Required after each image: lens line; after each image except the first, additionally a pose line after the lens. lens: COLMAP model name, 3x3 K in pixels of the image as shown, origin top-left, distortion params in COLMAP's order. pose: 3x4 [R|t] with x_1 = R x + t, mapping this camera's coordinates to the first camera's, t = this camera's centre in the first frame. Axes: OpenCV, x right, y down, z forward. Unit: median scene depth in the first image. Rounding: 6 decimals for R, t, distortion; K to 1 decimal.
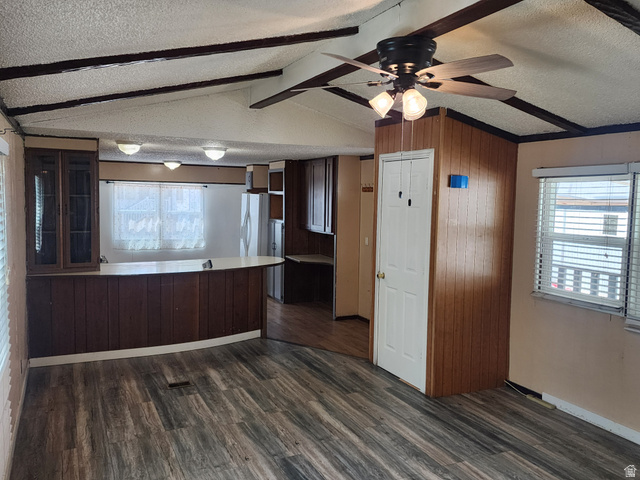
lens RADIAL K [[506.7, 0, 319.6], [0, 506.7, 234.2], [0, 0, 1]] dist [0.050520, -0.005238]
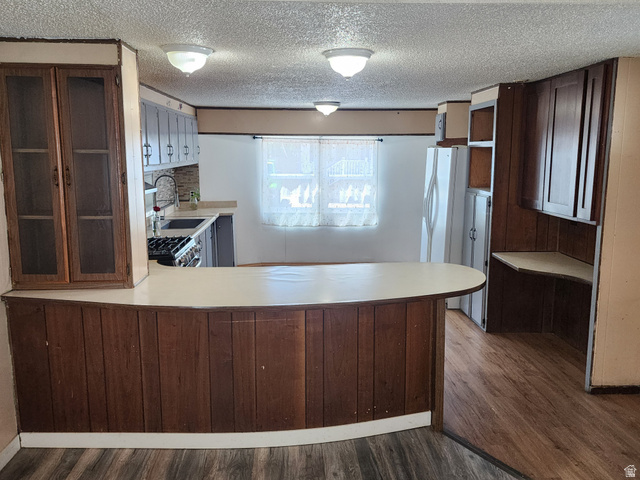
lens RADIAL K [[506.7, 0, 319.6], [0, 506.7, 234.2], [0, 0, 1]] dist [0.050520, -0.005238]
pose [[0.916847, 0.045730, -0.396612, -0.017467], [-0.015131, 0.996685, 0.079943, -0.021958], [0.398953, -0.067294, 0.914499, 0.374399]]
